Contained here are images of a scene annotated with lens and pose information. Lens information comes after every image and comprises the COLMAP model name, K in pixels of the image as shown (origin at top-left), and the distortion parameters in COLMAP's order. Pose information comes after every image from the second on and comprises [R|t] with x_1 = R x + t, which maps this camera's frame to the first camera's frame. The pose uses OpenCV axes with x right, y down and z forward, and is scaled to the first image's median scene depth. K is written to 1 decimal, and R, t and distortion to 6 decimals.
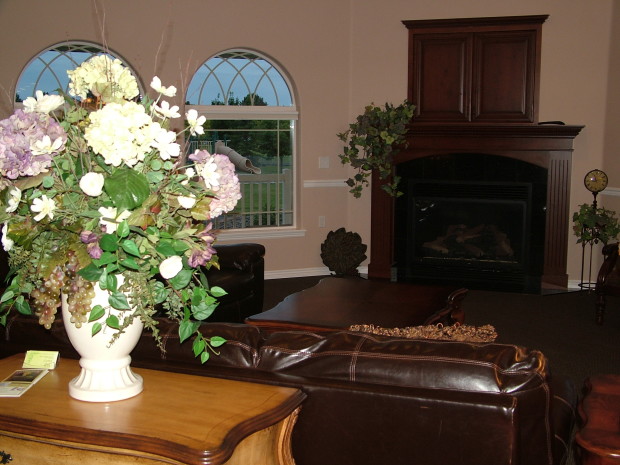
lens RADIAL K [[808.3, 0, 311.1], [0, 808.3, 231.2], [0, 0, 1]] dist [0.015390, 0.000000]
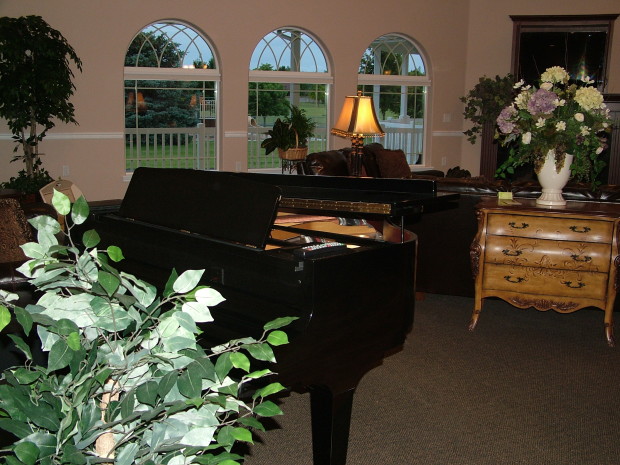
lens RADIAL K [[808.3, 0, 308.7], [0, 808.3, 233.6], [0, 0, 1]] dist [0.015390, 0.000000]
pose [[0.998564, 0.004300, 0.053397, -0.298816], [-0.006909, 0.998786, 0.048775, 0.046211], [-0.053122, -0.049074, 0.997381, -0.374667]]
